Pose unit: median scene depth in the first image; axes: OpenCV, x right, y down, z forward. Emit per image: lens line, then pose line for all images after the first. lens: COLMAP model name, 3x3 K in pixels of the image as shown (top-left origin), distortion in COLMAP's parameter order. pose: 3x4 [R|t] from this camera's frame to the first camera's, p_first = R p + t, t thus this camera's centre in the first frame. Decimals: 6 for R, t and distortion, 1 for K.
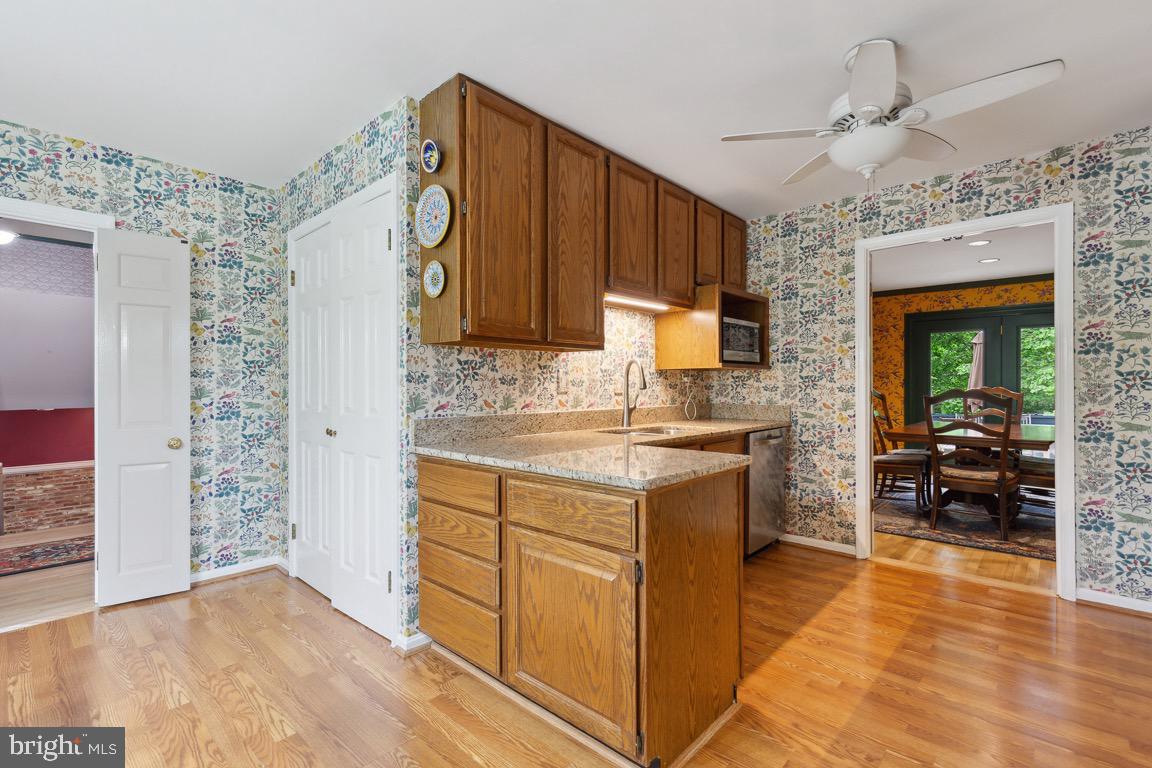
lens RADIAL K [[529.7, 0, 571.5], [0, 529.7, 385.0], [0, 0, 1]] dist [0.005085, -0.000348]
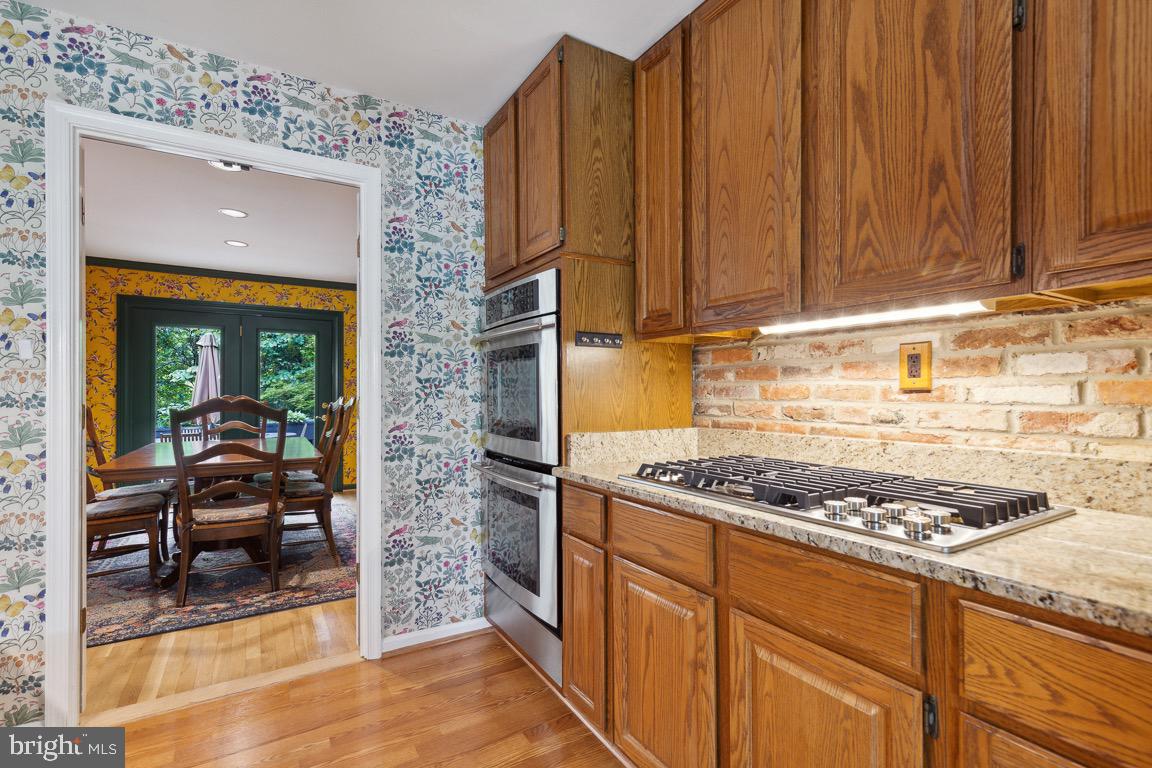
lens RADIAL K [[529.7, 0, 577.1], [0, 529.7, 392.6], [0, 0, 1]] dist [0.005085, -0.000348]
pose [[0.266989, 0.003452, 0.963693, 0.188364], [-0.001342, 0.999994, -0.003210, 0.001070], [-0.963699, -0.000437, 0.266992, 0.387169]]
